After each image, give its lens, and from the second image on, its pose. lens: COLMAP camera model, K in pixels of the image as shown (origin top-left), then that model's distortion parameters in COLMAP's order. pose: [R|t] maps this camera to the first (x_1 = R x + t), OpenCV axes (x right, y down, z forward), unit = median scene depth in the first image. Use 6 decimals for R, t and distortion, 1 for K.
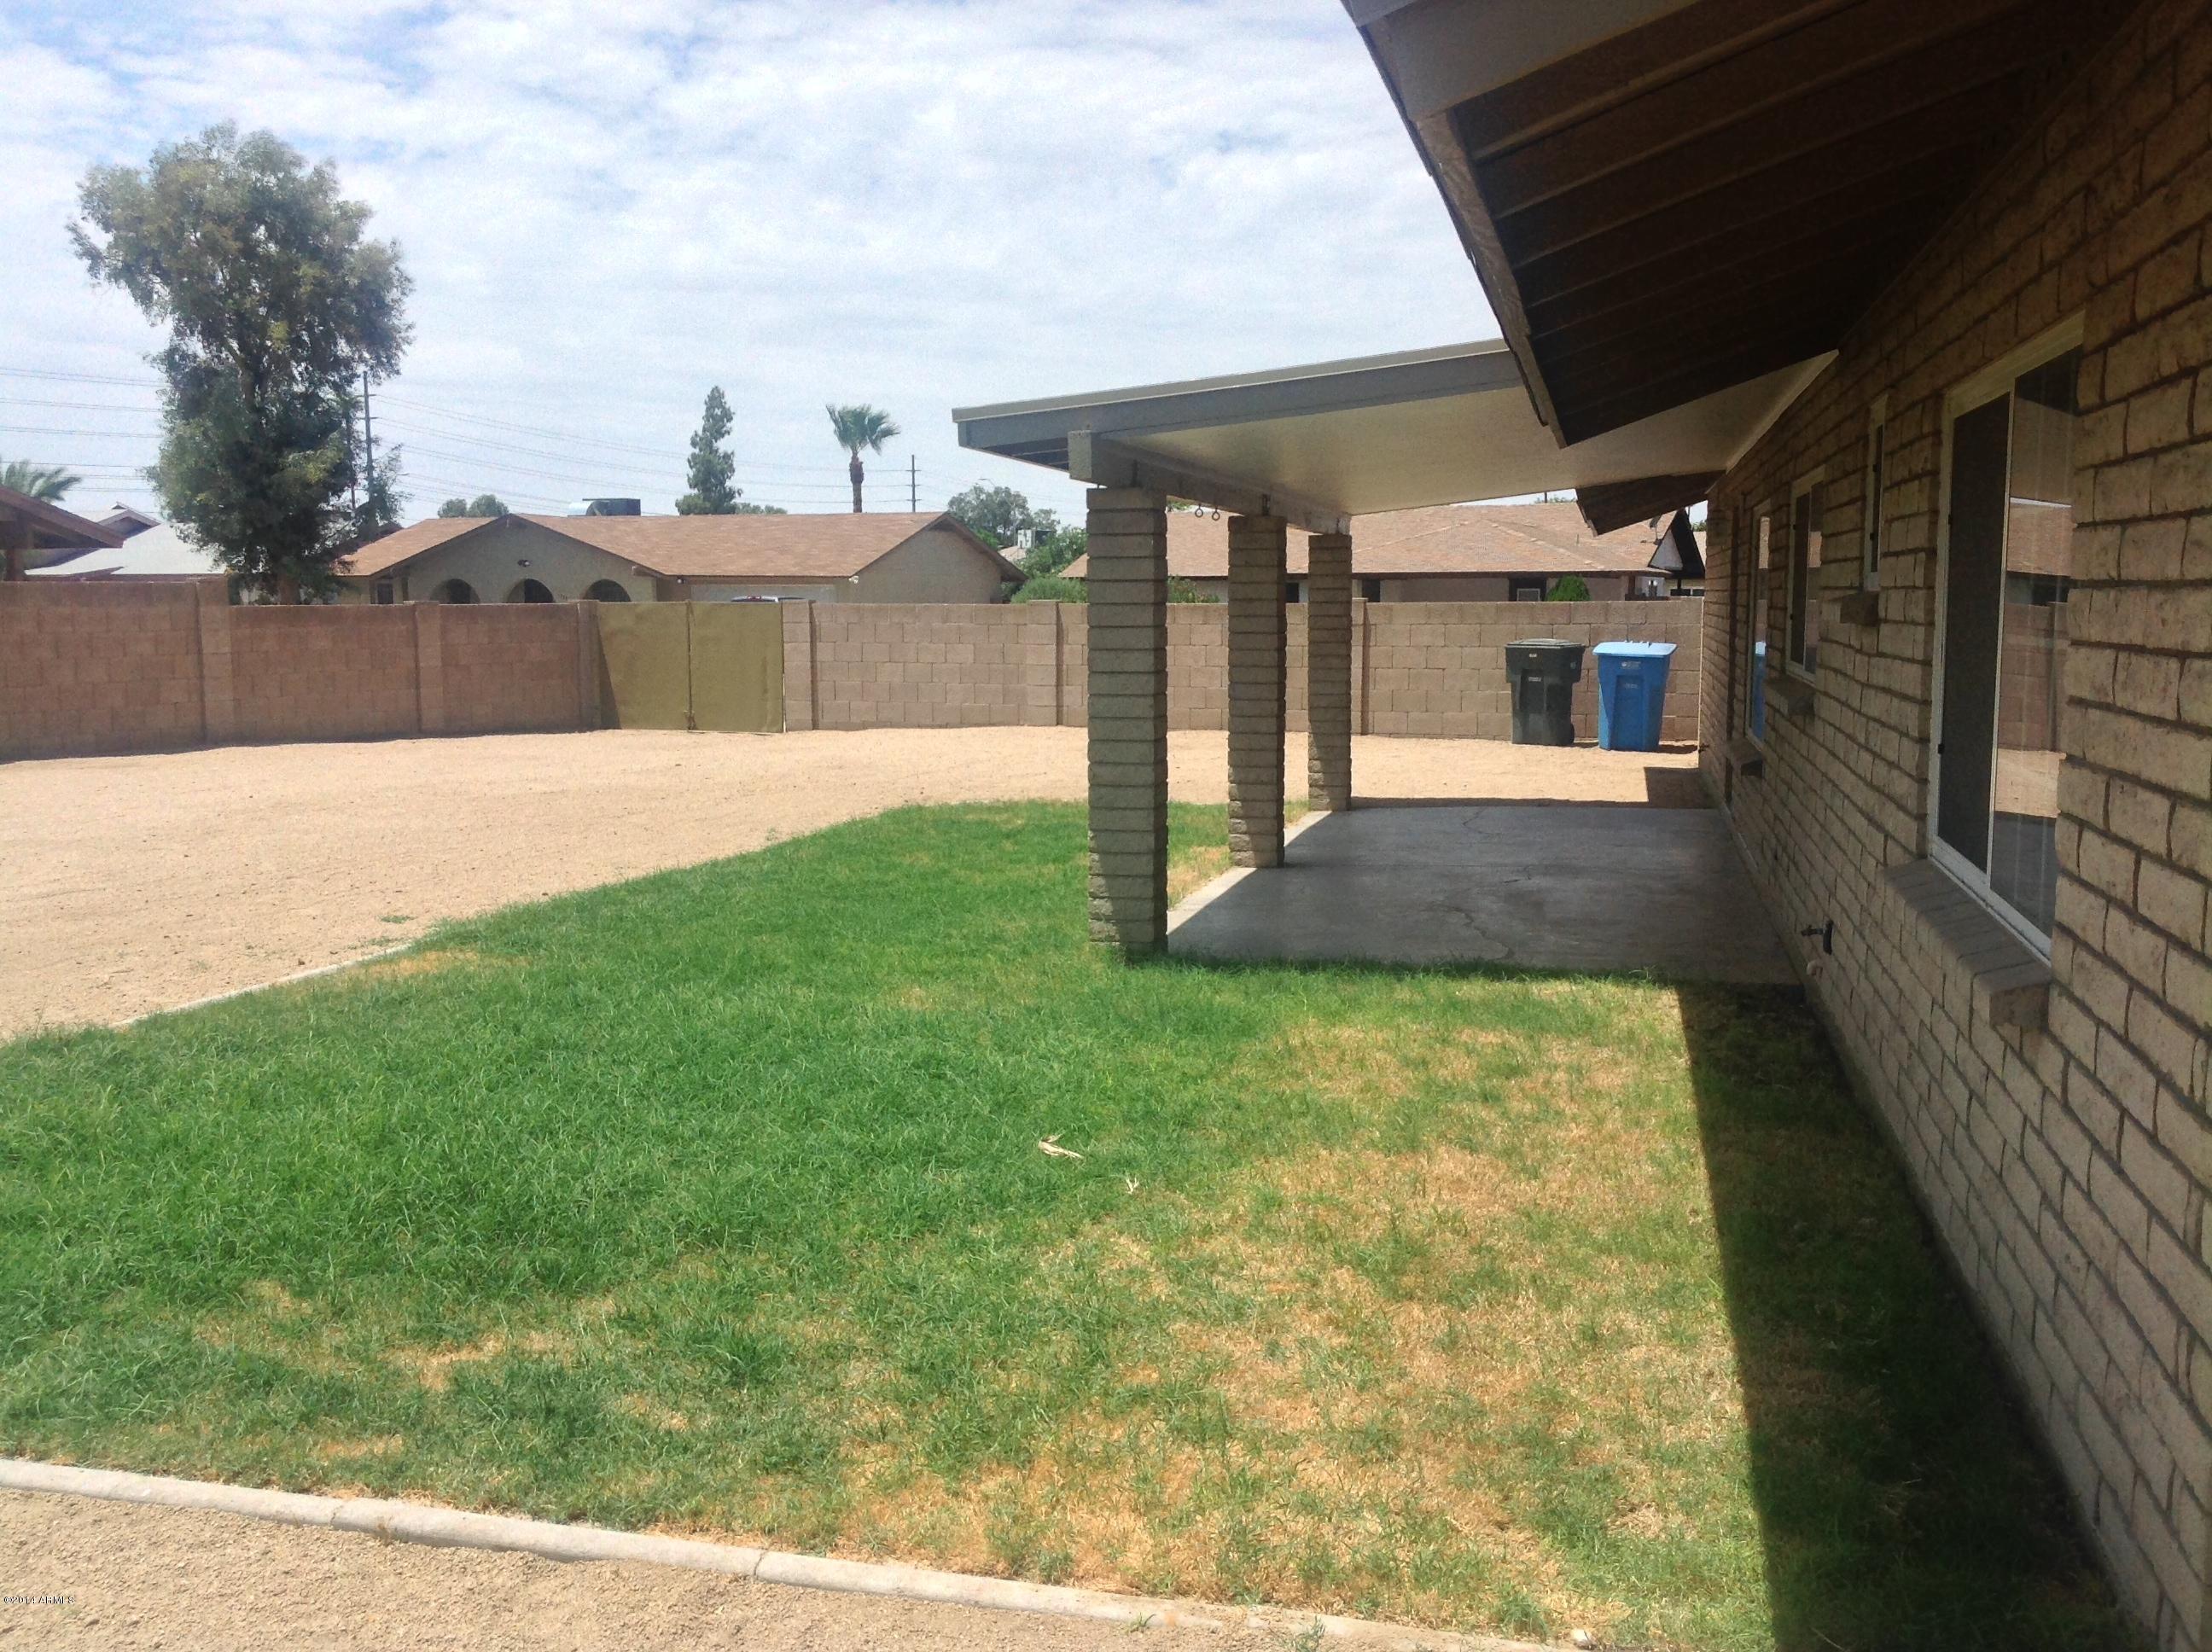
lens RADIAL K [[2098.6, 0, 1094.4], [0, 2098.6, 830.2], [0, 0, 1]] dist [0.106048, -0.185376]
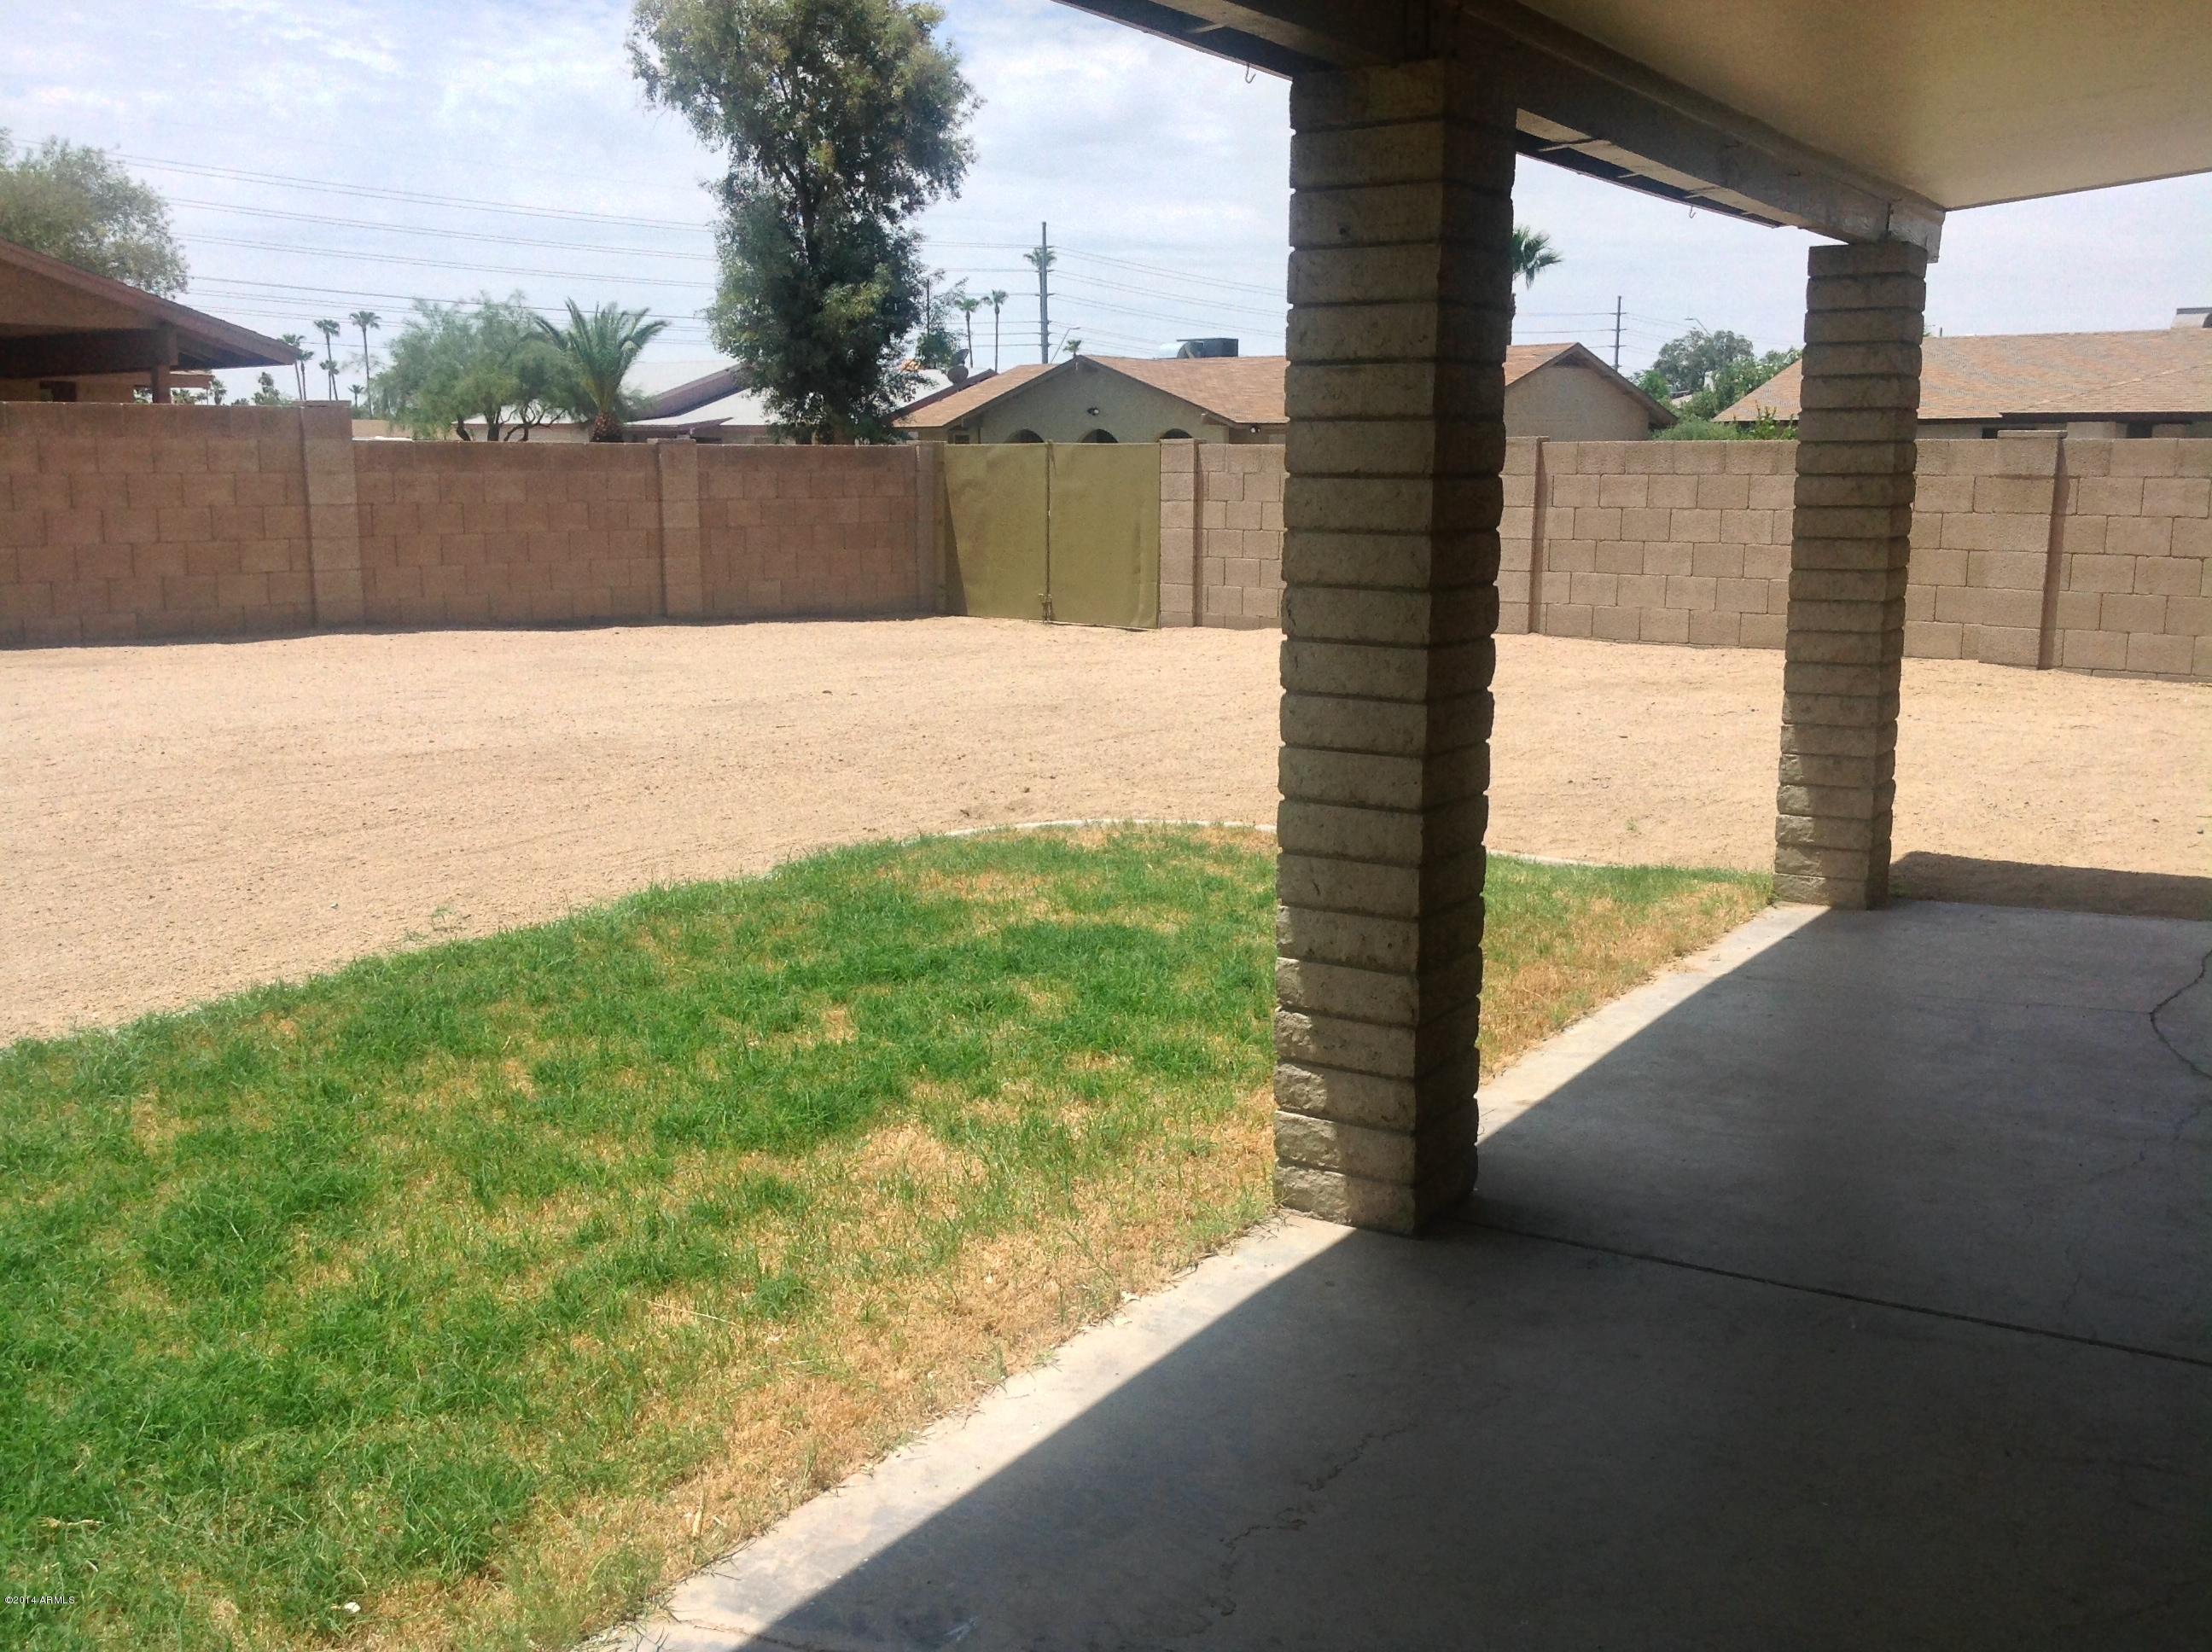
lens RADIAL K [[2098.6, 0, 1094.4], [0, 2098.6, 830.2], [0, 0, 1]] dist [0.106048, -0.185376]
pose [[0.945100, 0.061970, -0.320853, 0.043173], [-0.041001, 0.996582, 0.071710, -0.019444], [0.324200, -0.054618, 0.944411, 0.216707]]
